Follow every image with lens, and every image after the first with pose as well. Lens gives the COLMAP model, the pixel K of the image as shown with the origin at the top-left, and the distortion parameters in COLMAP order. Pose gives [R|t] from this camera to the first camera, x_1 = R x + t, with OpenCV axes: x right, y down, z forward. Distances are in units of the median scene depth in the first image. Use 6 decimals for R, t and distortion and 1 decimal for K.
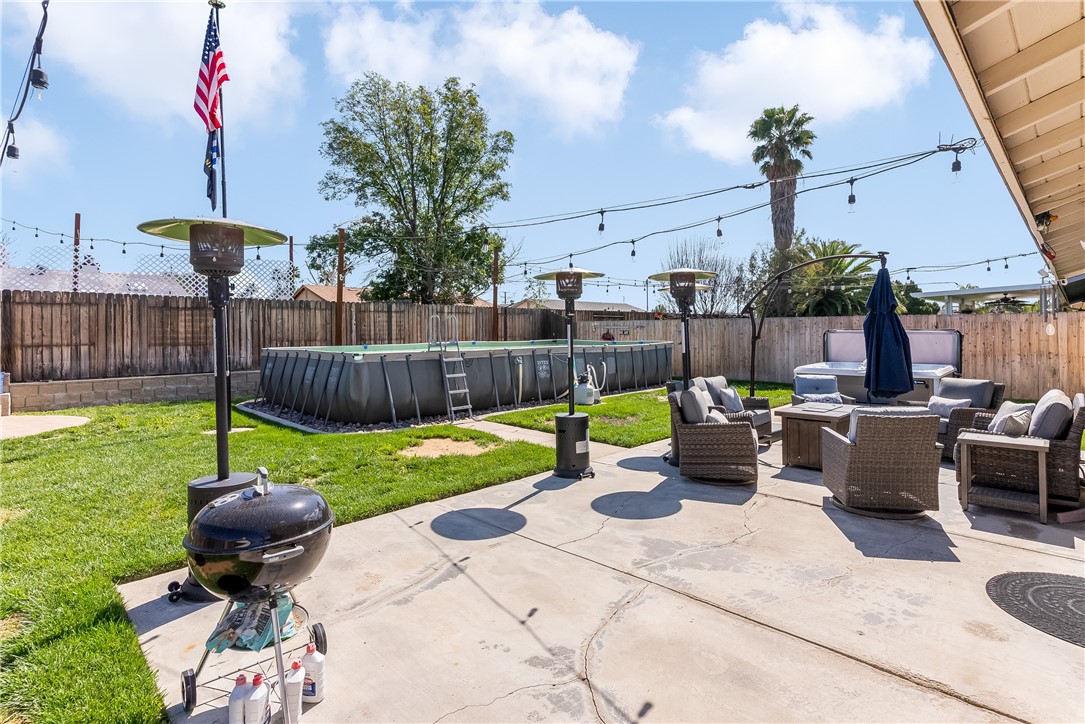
lens RADIAL K [[537.1, 0, 553.9], [0, 537.1, 331.7], [0, 0, 1]] dist [0.002043, -0.000043]
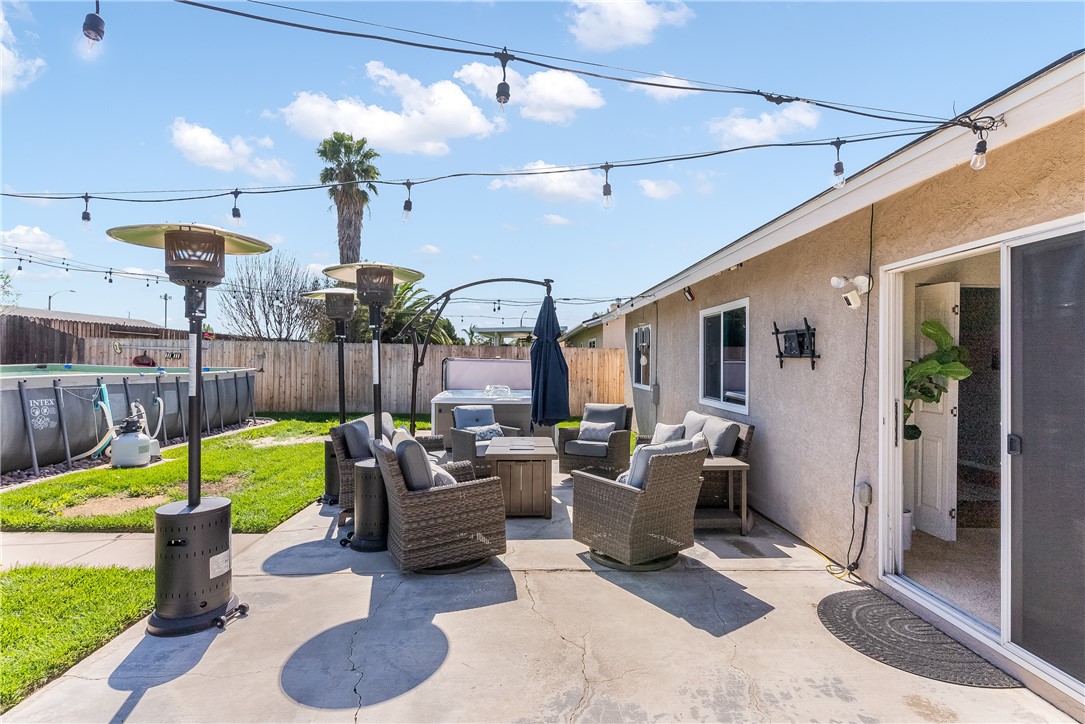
lens RADIAL K [[515.9, 0, 543.4], [0, 515.9, 358.9], [0, 0, 1]] dist [-0.003158, 0.001561]
pose [[0.685732, 0.020357, 0.727569, -0.054784], [-0.019045, 0.999768, -0.010024, 0.005187], [-0.727605, -0.006983, 0.685961, 0.217580]]
